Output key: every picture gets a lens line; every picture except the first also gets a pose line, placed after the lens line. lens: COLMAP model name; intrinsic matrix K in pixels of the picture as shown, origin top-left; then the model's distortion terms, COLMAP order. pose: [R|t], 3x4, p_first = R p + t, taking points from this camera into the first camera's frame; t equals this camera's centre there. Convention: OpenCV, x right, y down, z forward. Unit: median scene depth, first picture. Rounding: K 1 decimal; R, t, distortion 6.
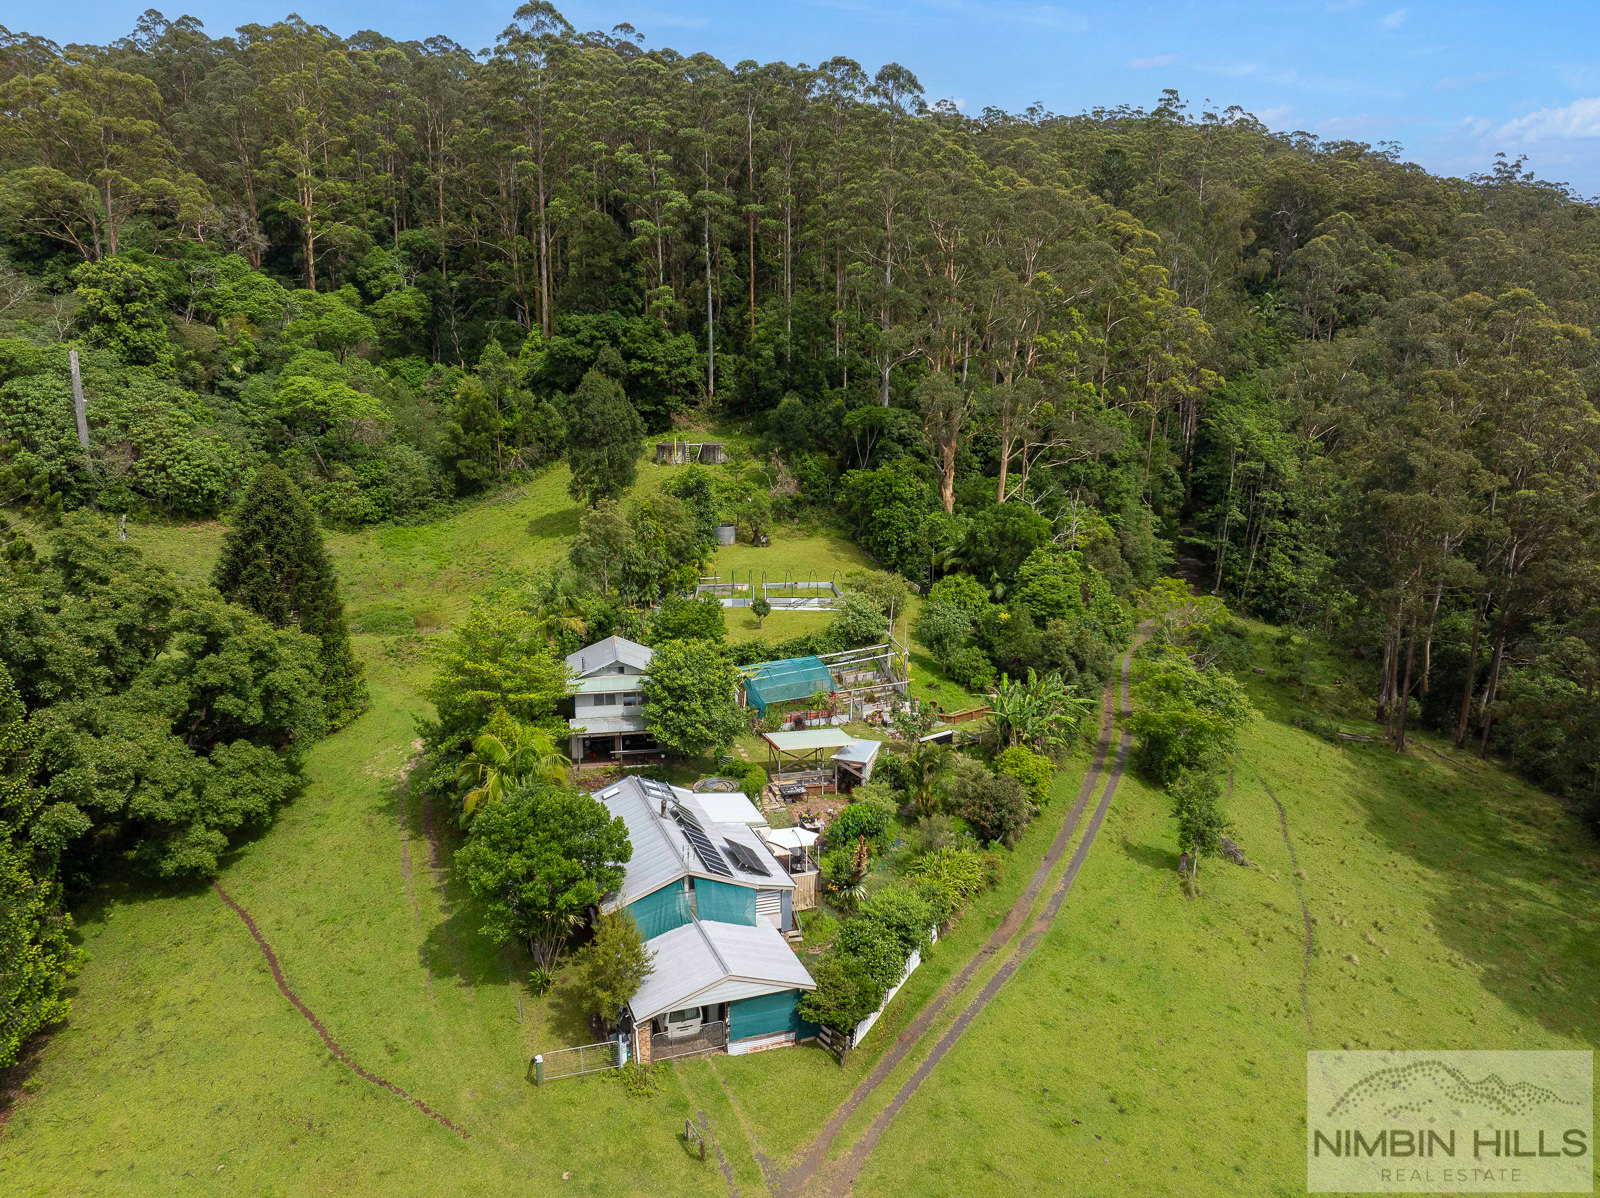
lens RADIAL K [[1120.6, 0, 806.0], [0, 1120.6, 601.9], [0, 0, 1]] dist [-0.040343, 0.006216]
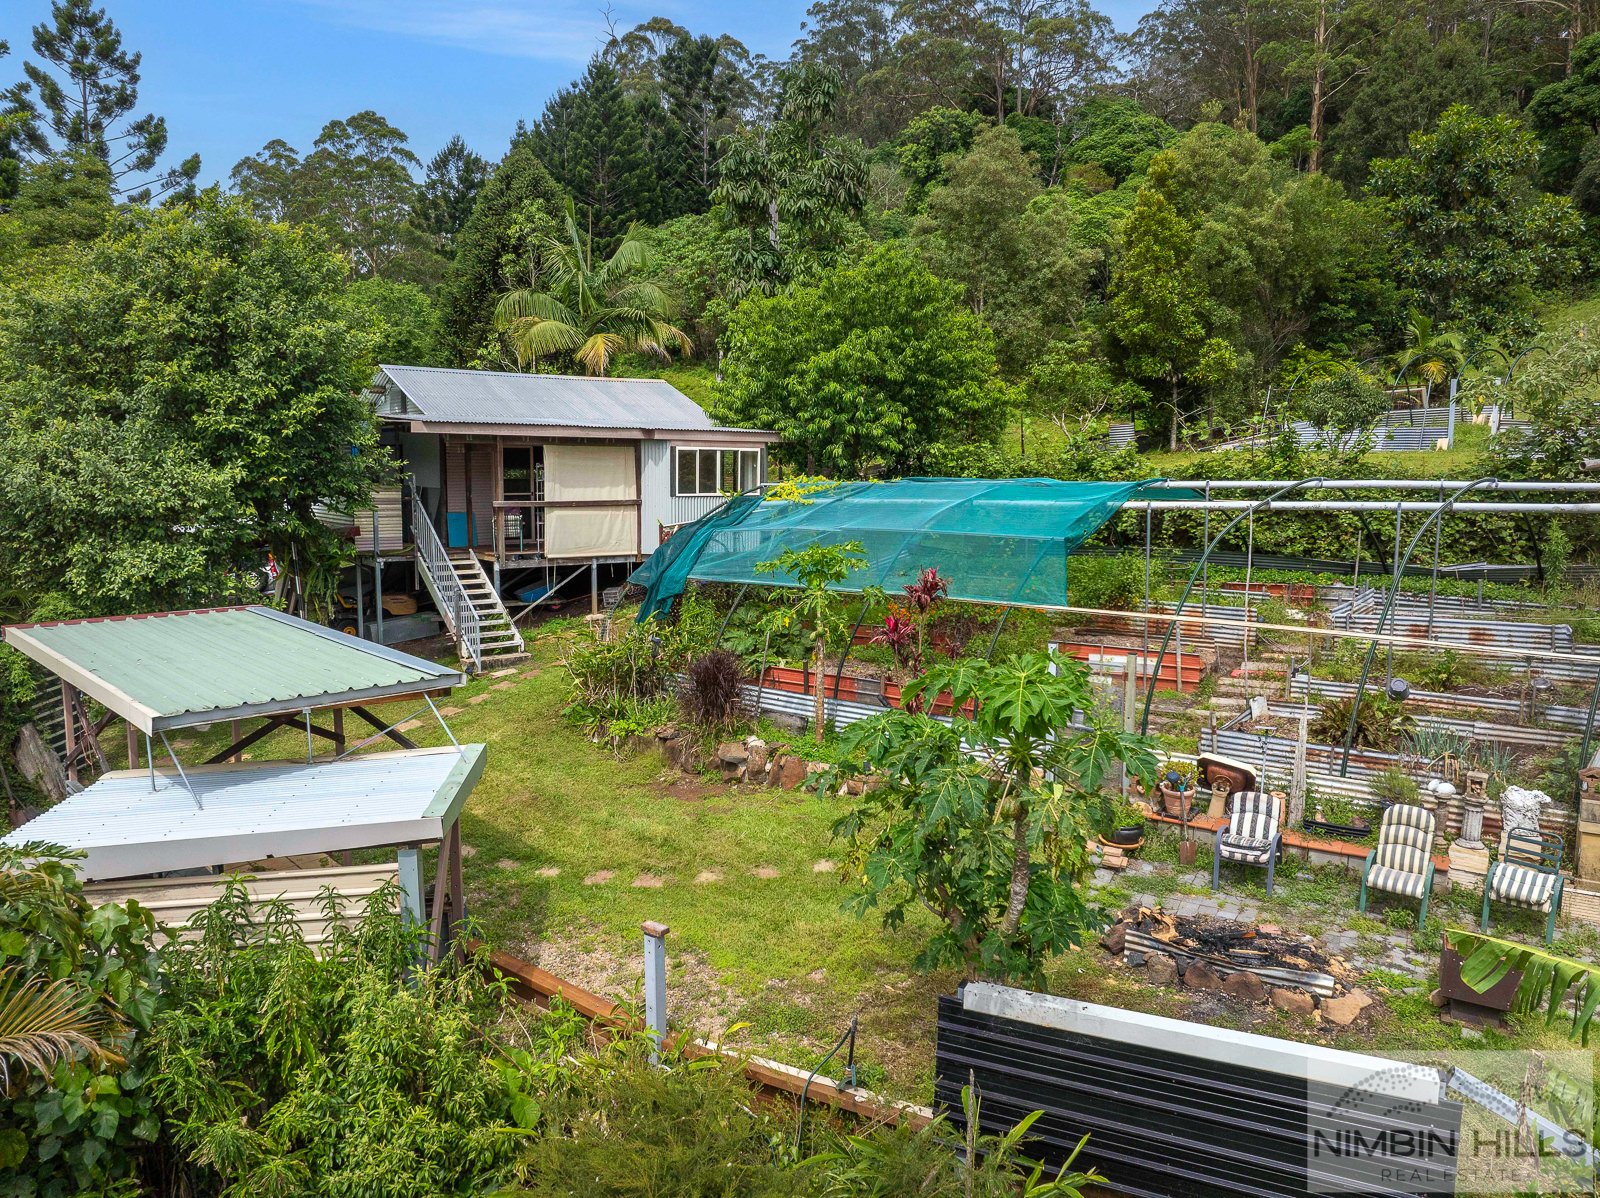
lens RADIAL K [[1120.6, 0, 793.6], [0, 1120.6, 604.6], [0, 0, 1]] dist [-0.040343, 0.006216]
pose [[0.440591, 0.107657, -0.891229, 0.155266], [-0.182626, 0.982771, 0.028431, 0.073052], [0.878935, 0.150236, 0.452661, 0.759982]]
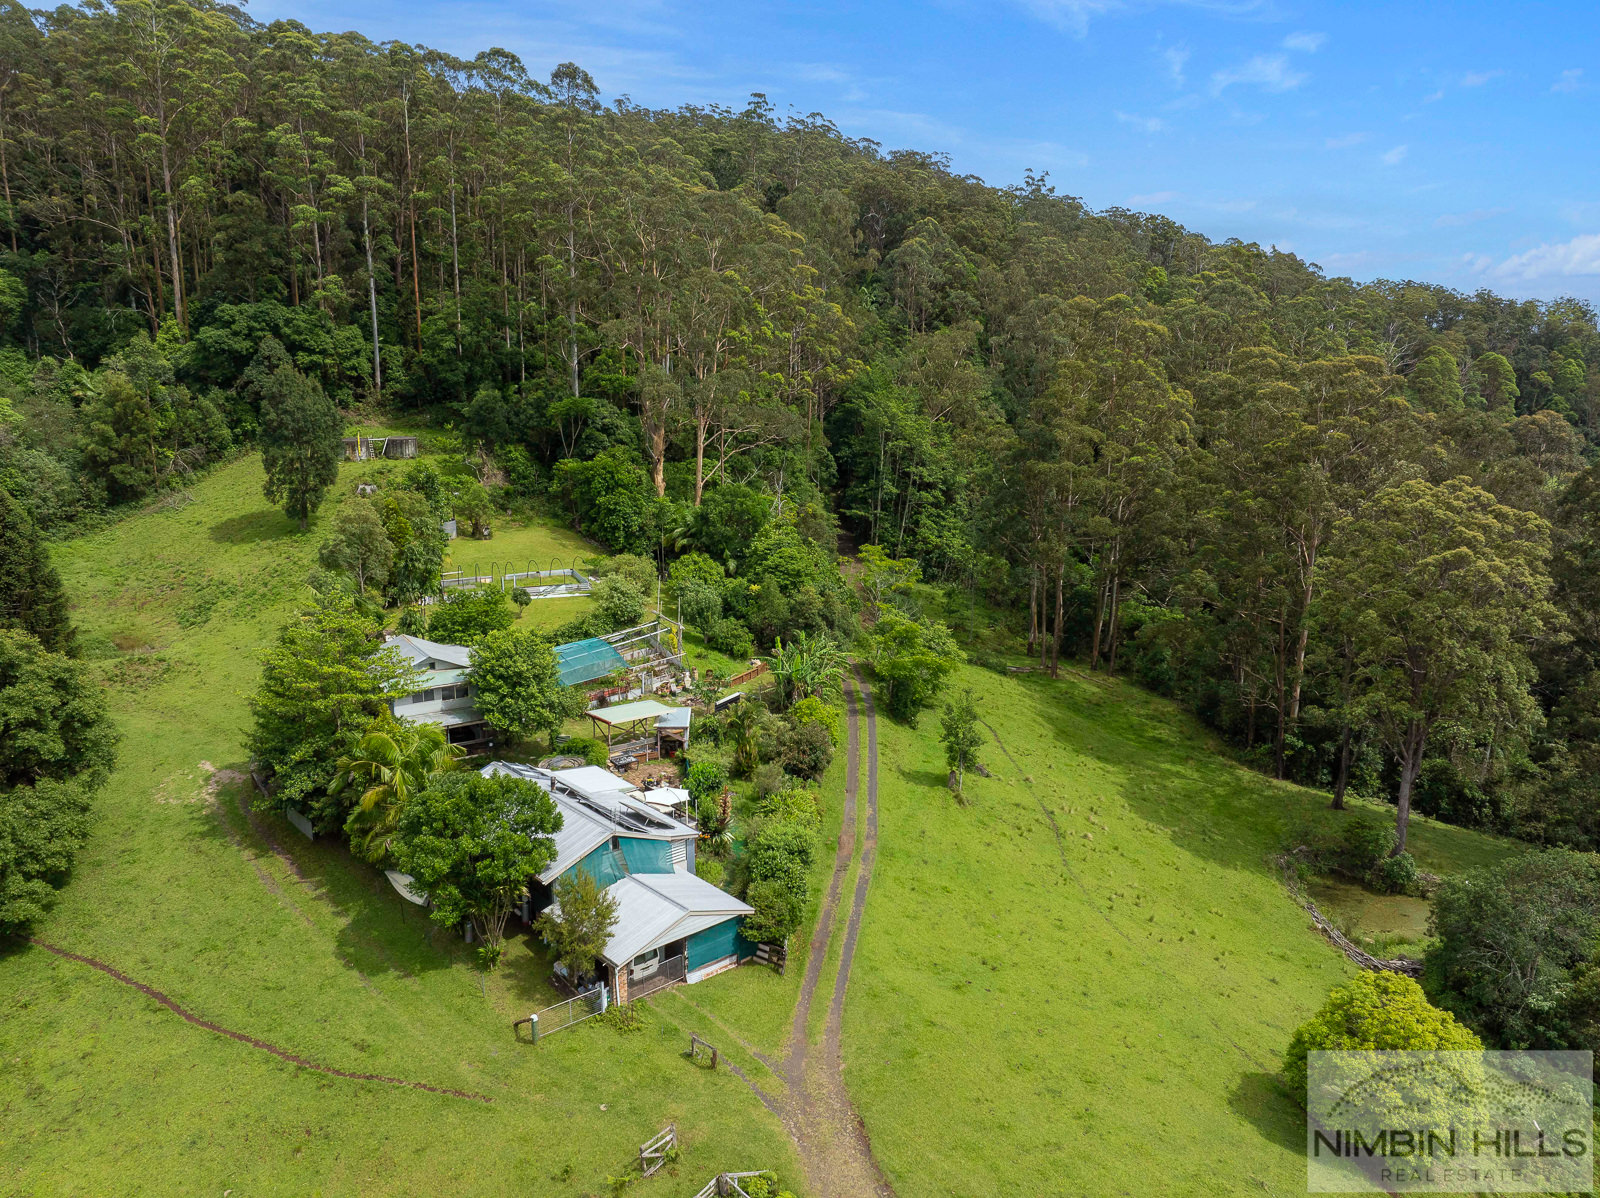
lens RADIAL K [[1120.6, 0, 803.8], [0, 1120.6, 601.8], [0, 0, 1]] dist [-0.040343, 0.006216]
pose [[0.930663, -0.078135, 0.357436, -0.165641], [0.073857, 0.996940, 0.025624, 0.002159], [-0.358345, 0.002552, 0.933586, -0.043296]]
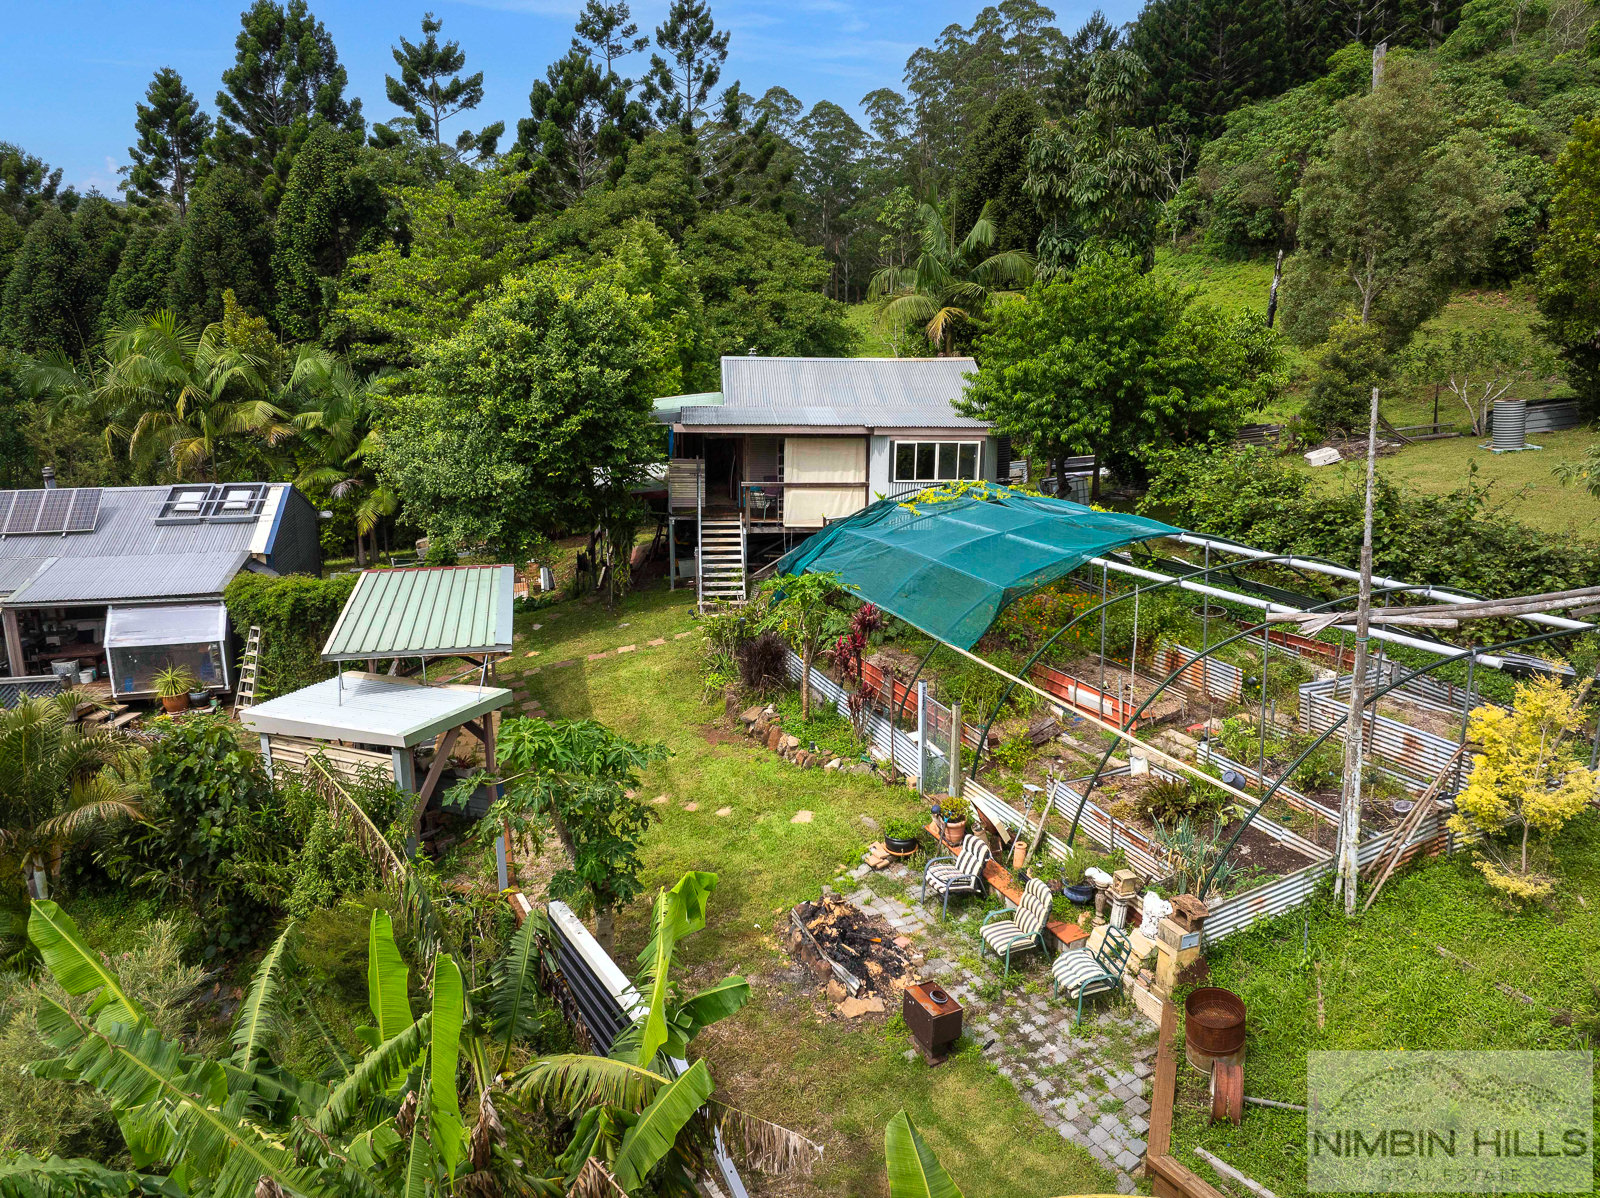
lens RADIAL K [[1120.6, 0, 787.6], [0, 1120.6, 595.8], [0, 0, 1]] dist [-0.040343, 0.006216]
pose [[-0.133356, 0.229875, -0.964040, 0.216475], [-0.205627, 0.945143, 0.253814, 0.019405], [0.969502, 0.232081, -0.078772, 0.850462]]
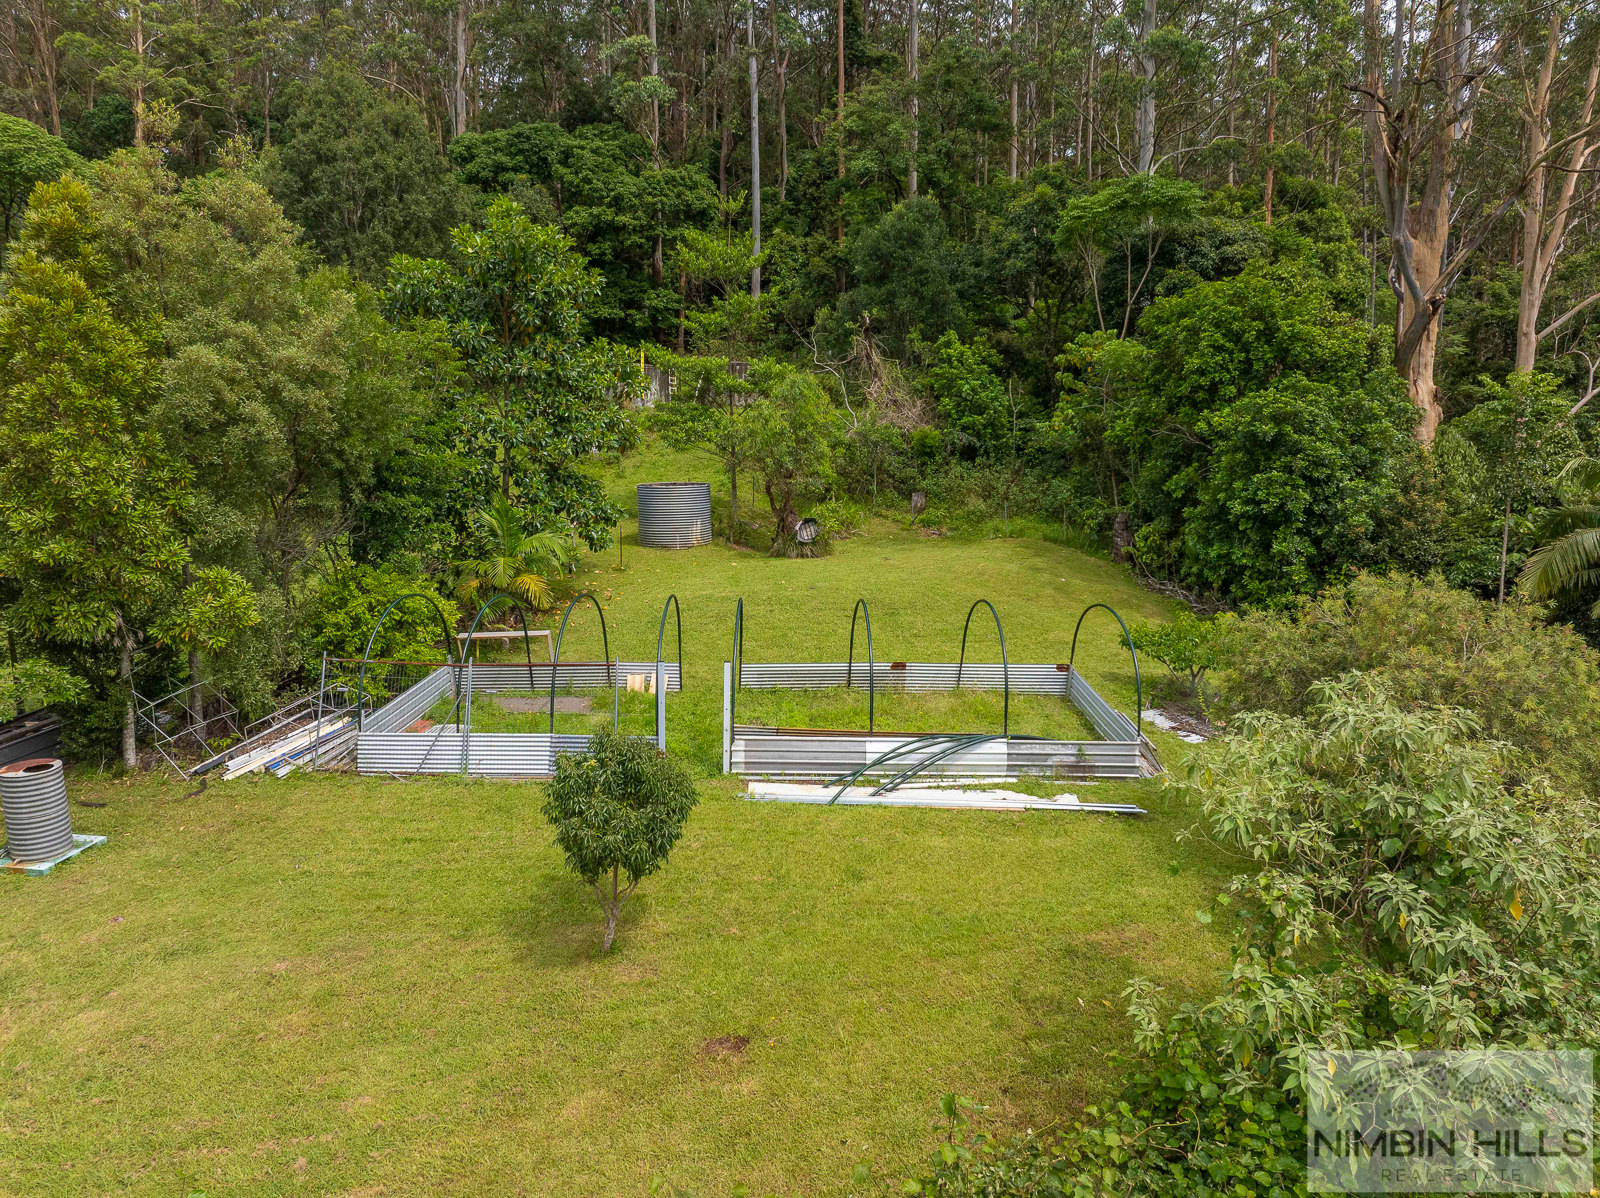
lens RADIAL K [[1120.6, 0, 799.6], [0, 1120.6, 598.1], [0, 0, 1]] dist [-0.040343, 0.006216]
pose [[0.991286, 0.006275, -0.131575, 0.000393], [-0.021381, 0.993284, -0.113708, -0.005408], [0.129978, 0.115531, 0.984763, 0.865537]]
